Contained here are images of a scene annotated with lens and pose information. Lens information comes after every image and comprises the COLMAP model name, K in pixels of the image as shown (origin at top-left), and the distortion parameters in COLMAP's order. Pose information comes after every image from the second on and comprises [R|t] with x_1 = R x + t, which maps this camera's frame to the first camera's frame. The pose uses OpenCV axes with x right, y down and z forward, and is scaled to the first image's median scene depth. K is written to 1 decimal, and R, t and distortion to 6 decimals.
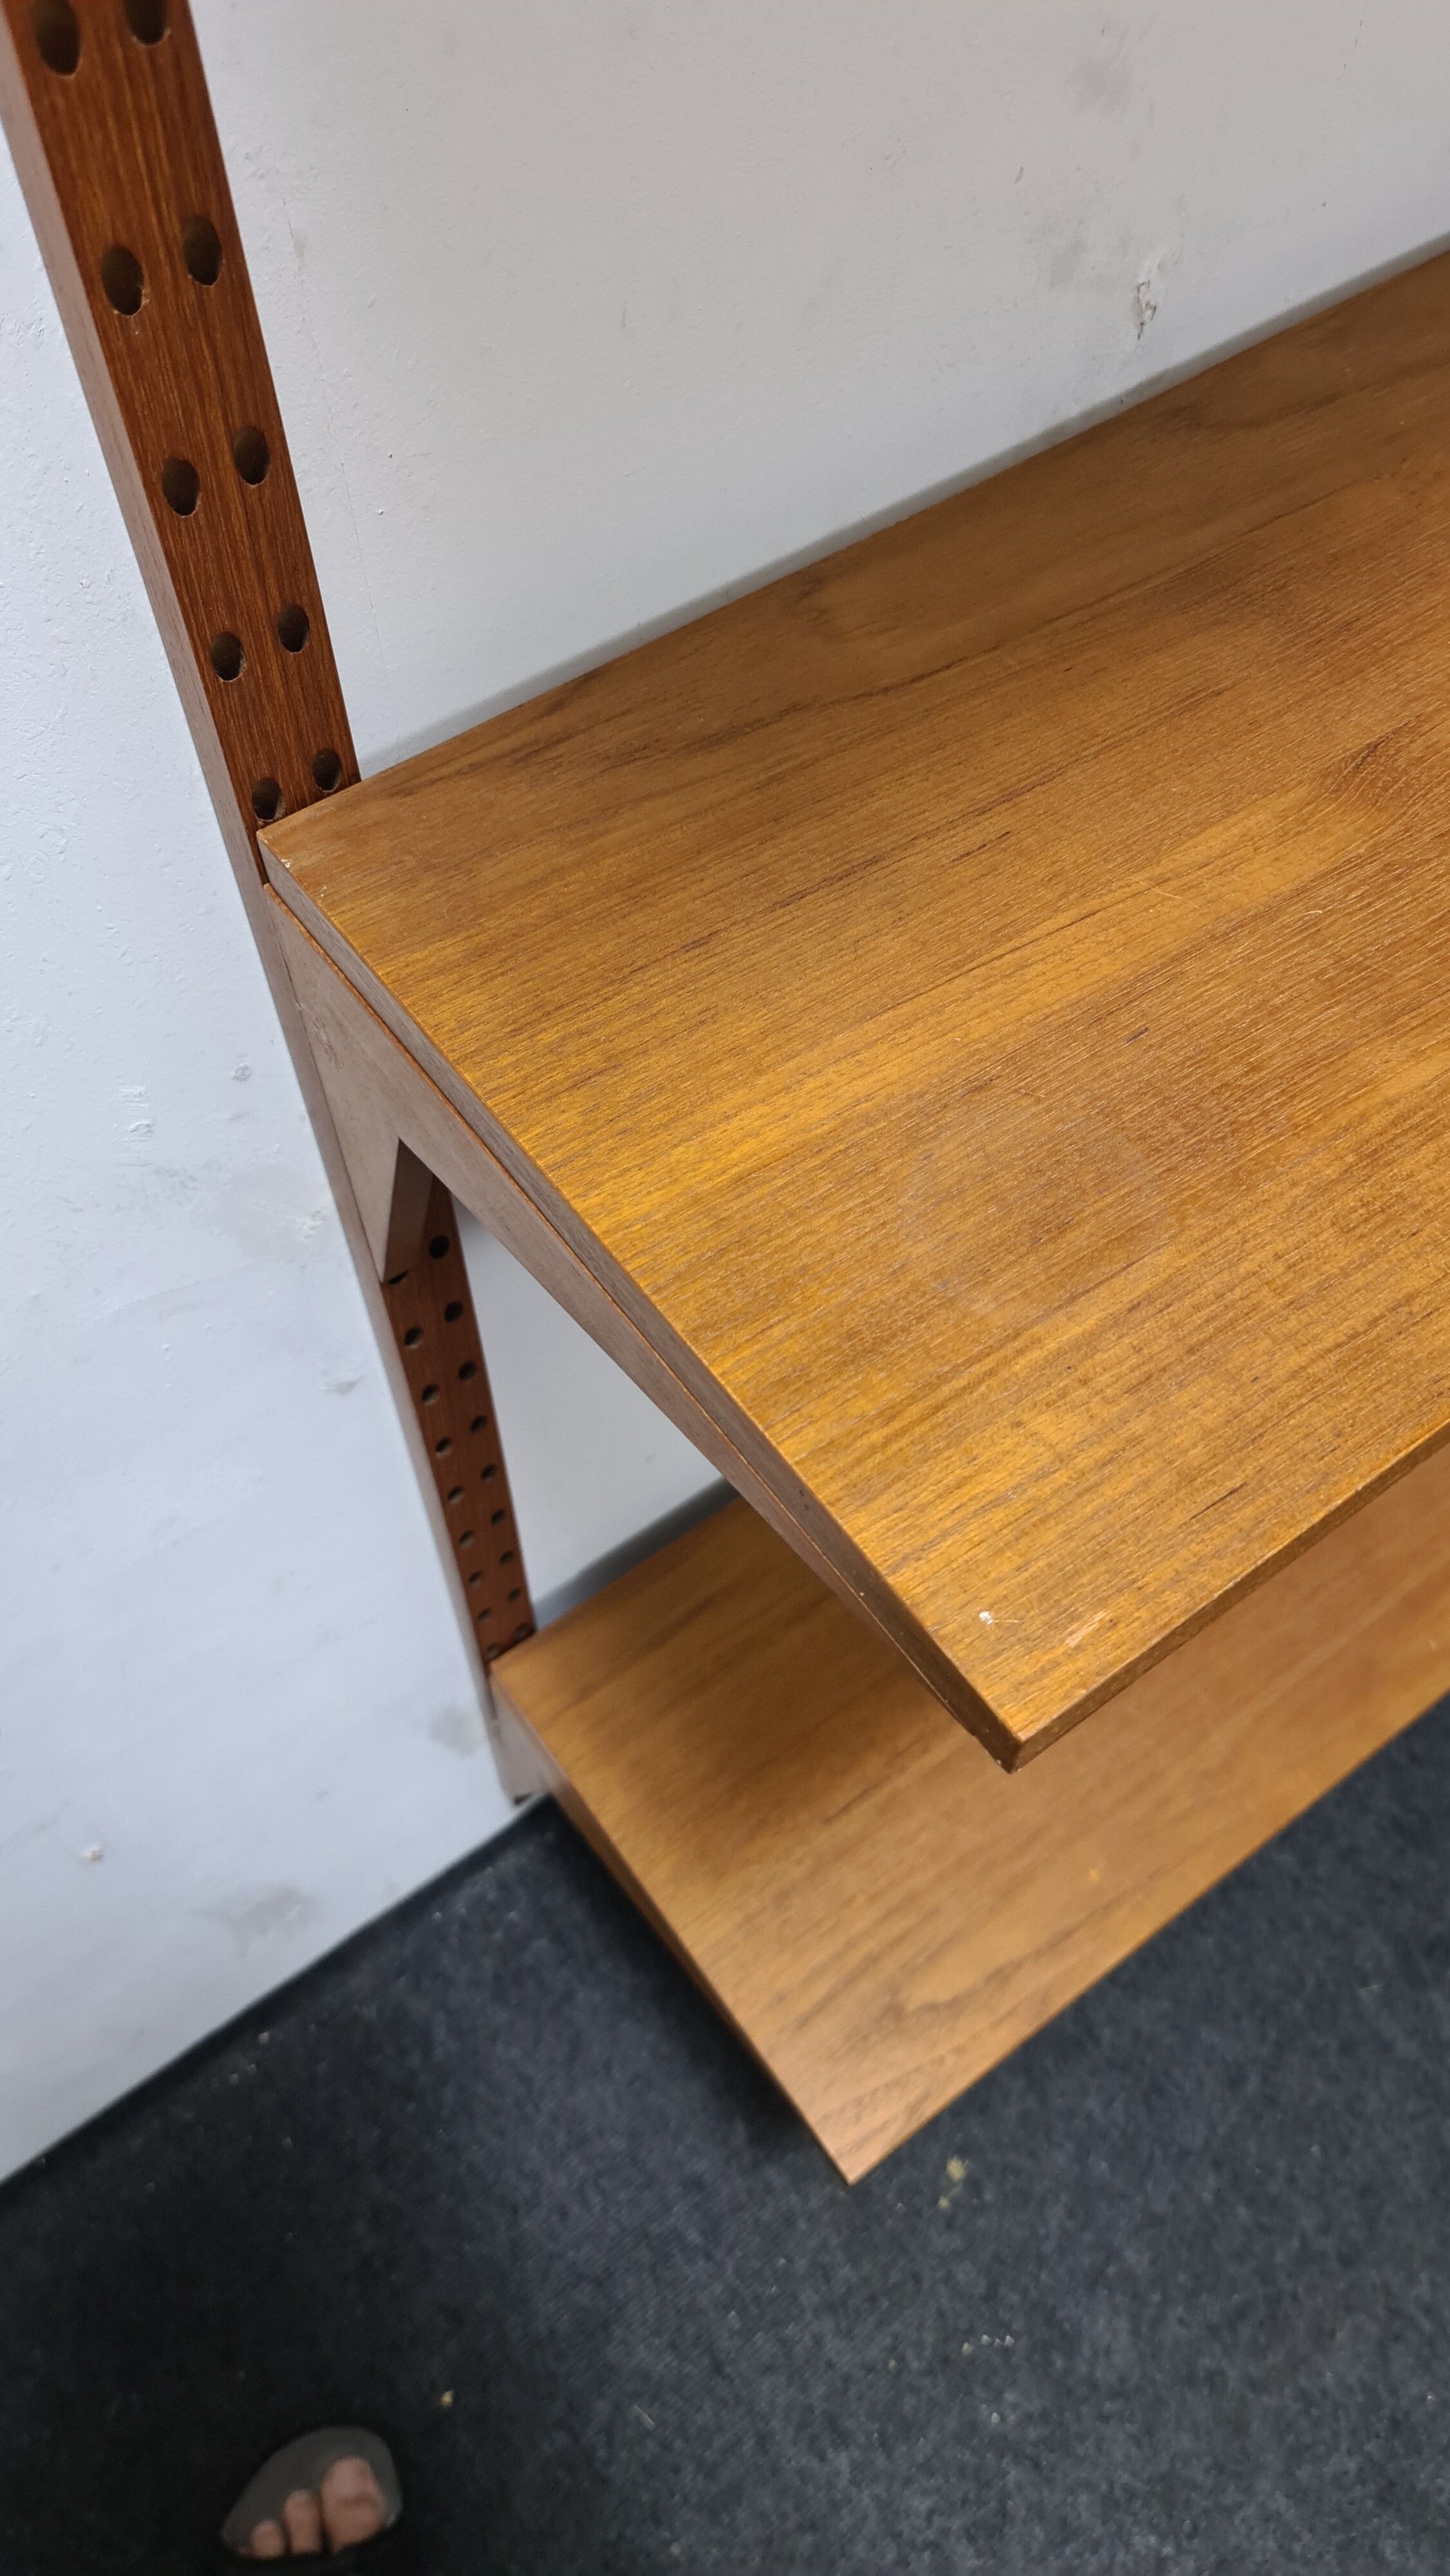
lens RADIAL K [[1934.5, 0, 727.2], [0, 1934.5, 1289.1], [0, 0, 1]] dist [0.063773, -0.054286]
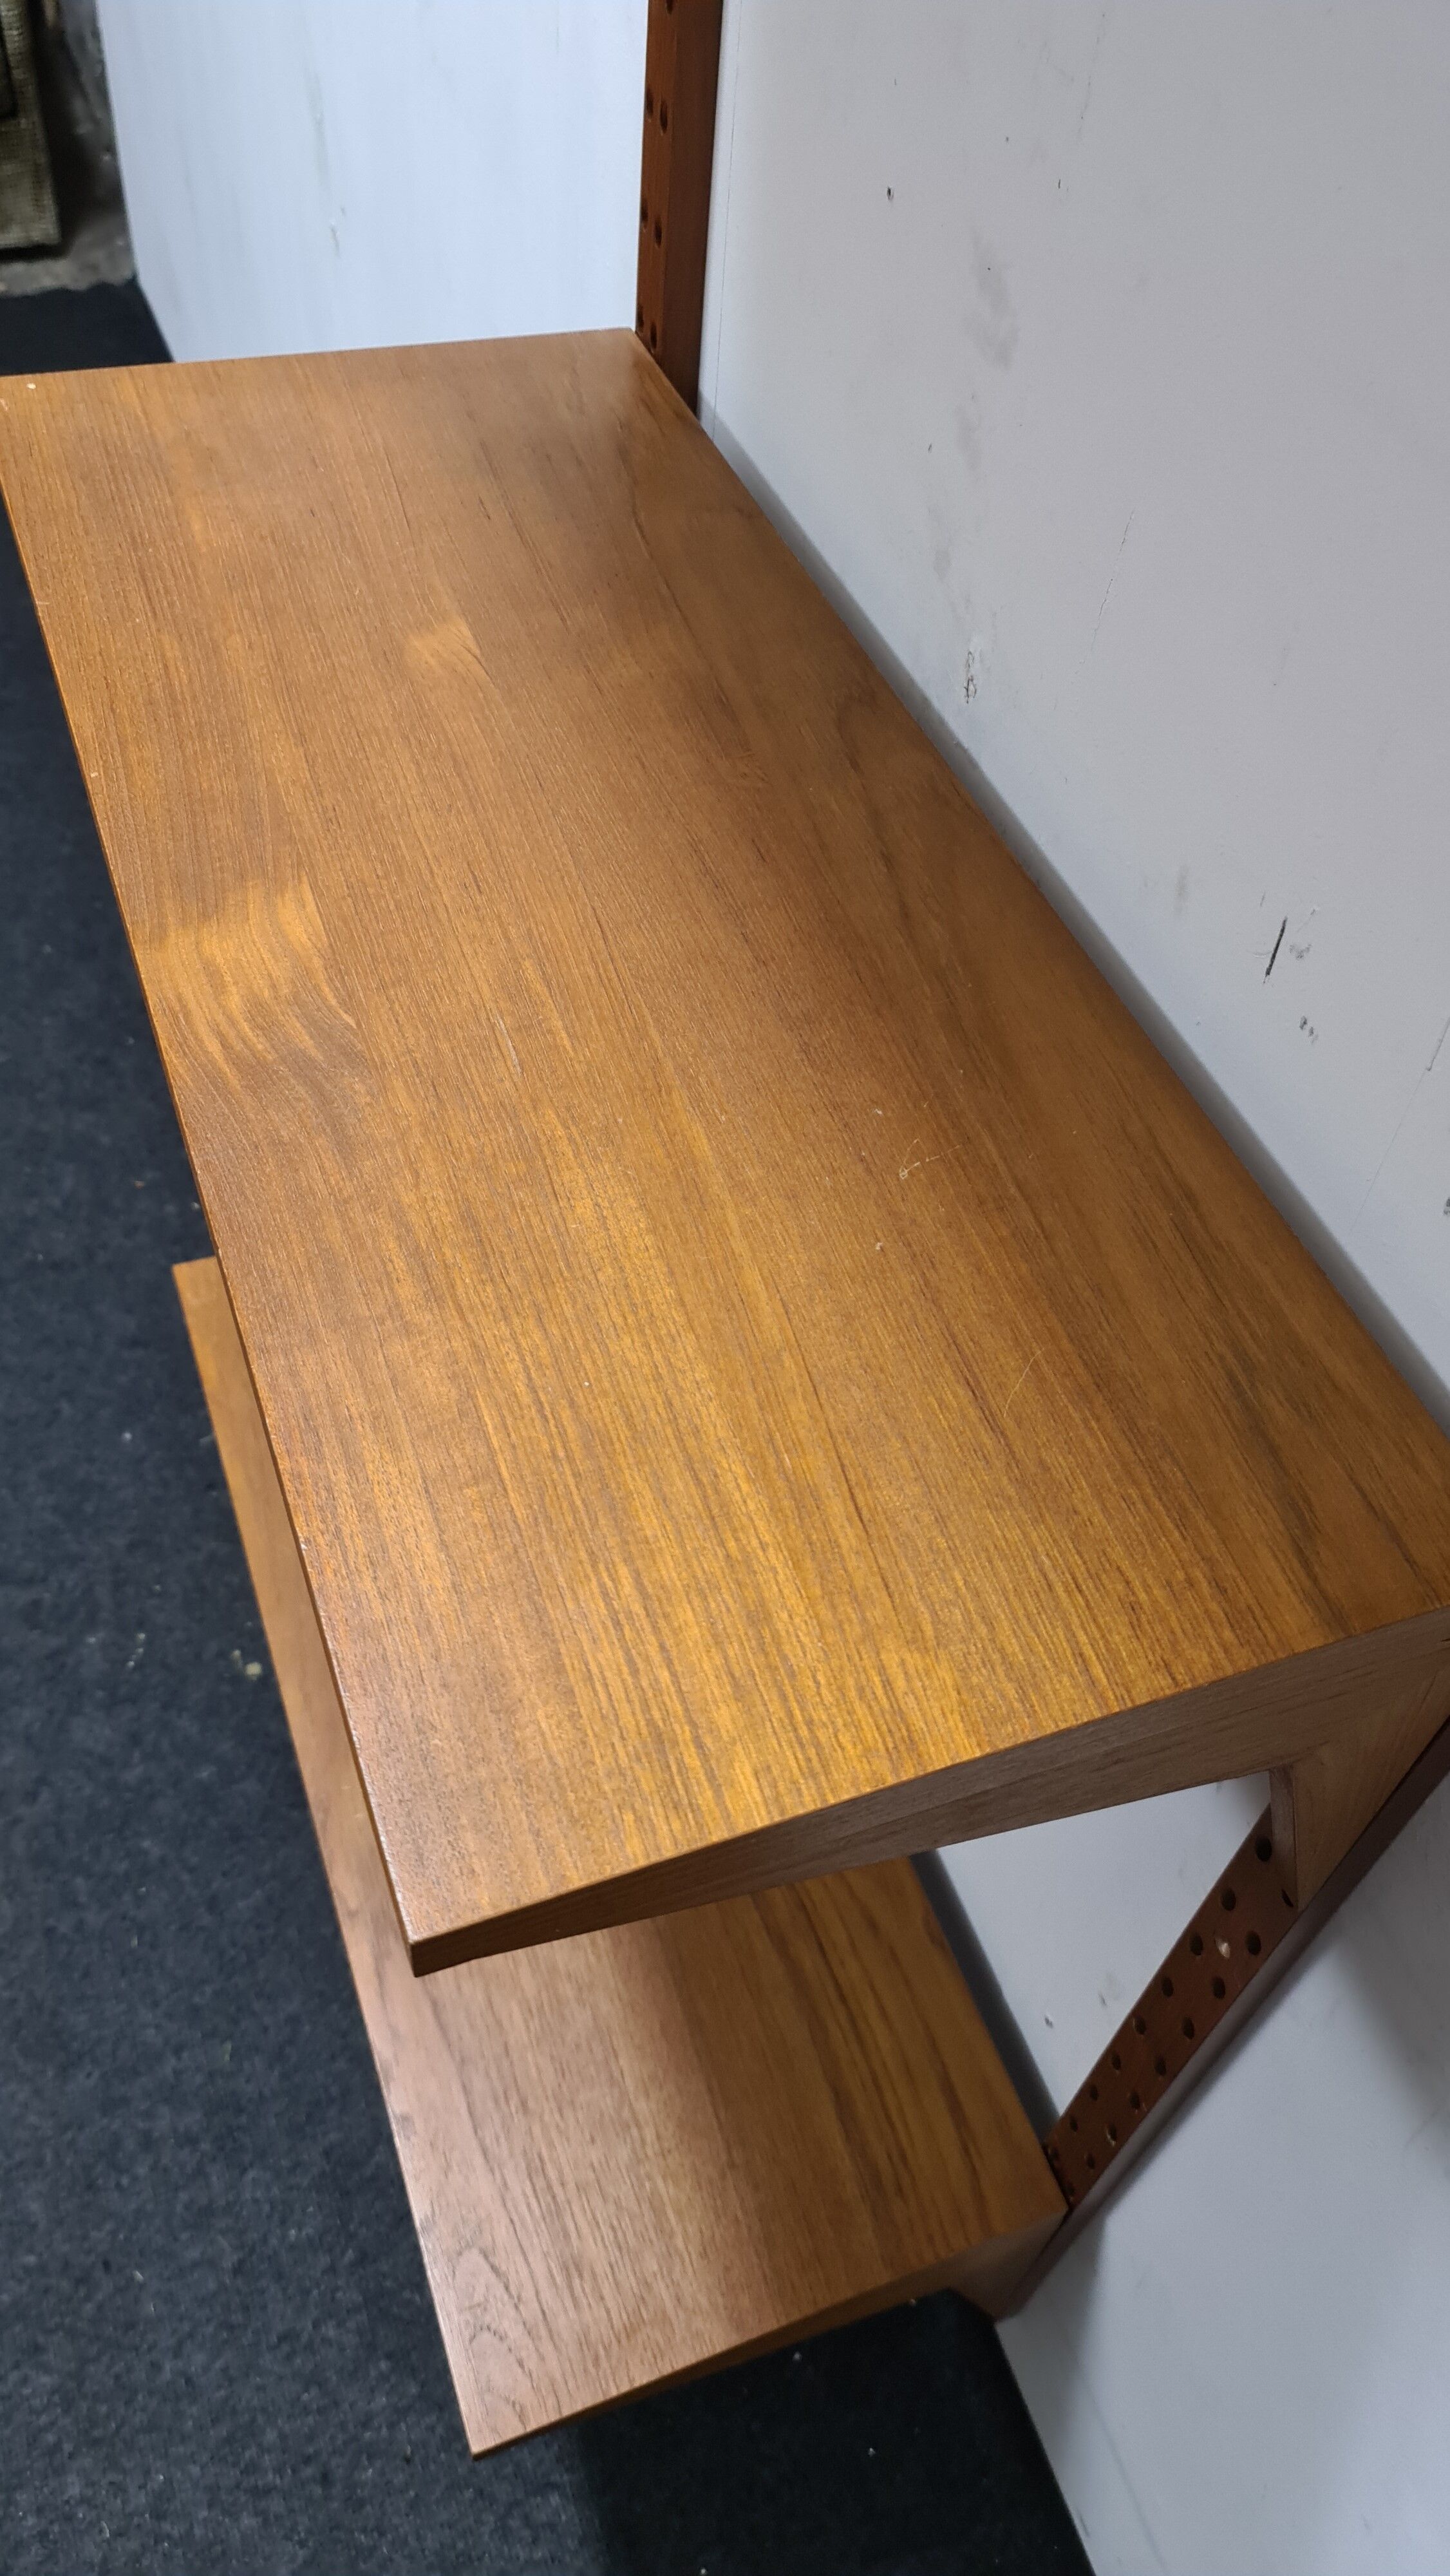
lens RADIAL K [[1934.5, 0, 708.2], [0, 1934.5, 1294.9], [0, 0, 1]] dist [0.063773, -0.054286]
pose [[-0.278177, 0.720752, -0.634929, 0.687711], [-0.849747, 0.123525, 0.512515, -0.491940], [0.447825, 0.682099, 0.578095, 0.253098]]
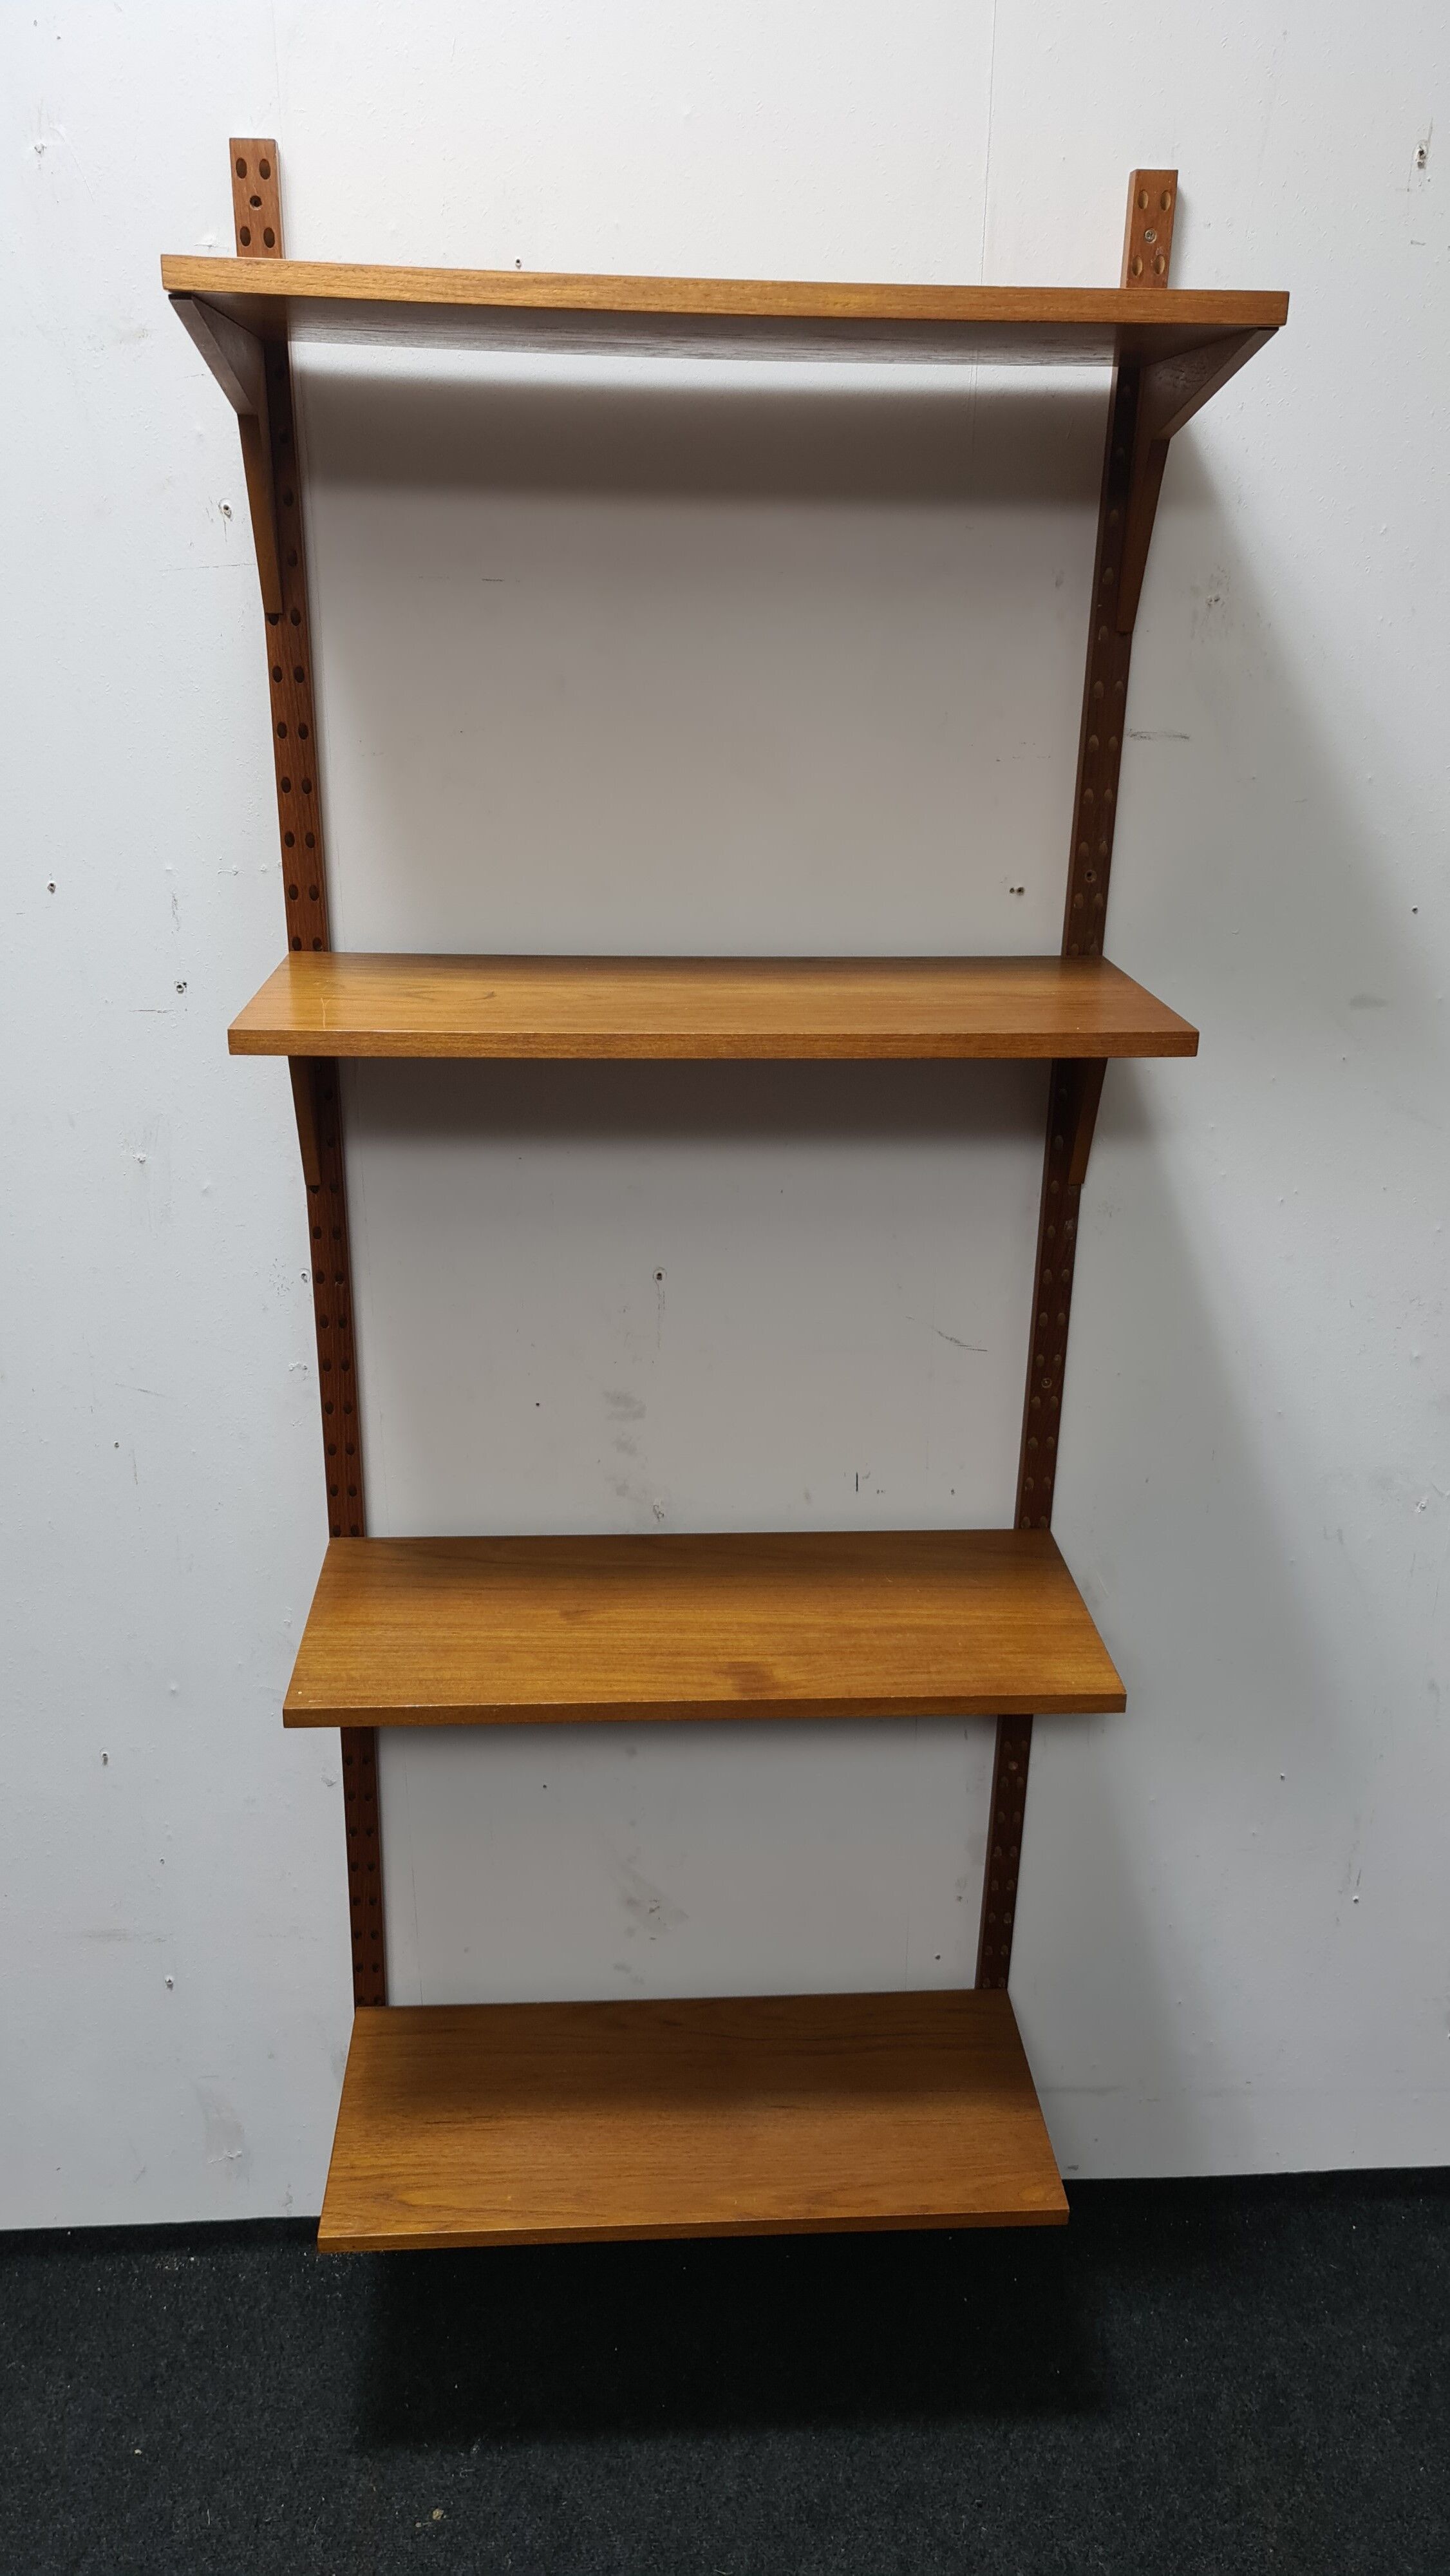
lens RADIAL K [[1934.5, 0, 744.8], [0, 1934.5, 1260.0], [0, 0, 1]] dist [0.063773, -0.054286]
pose [[0.843100, 0.207482, -0.496119, 0.980121], [-0.467122, 0.739632, -0.484501, 0.367603], [0.266420, 0.640231, 0.720503, -0.835084]]
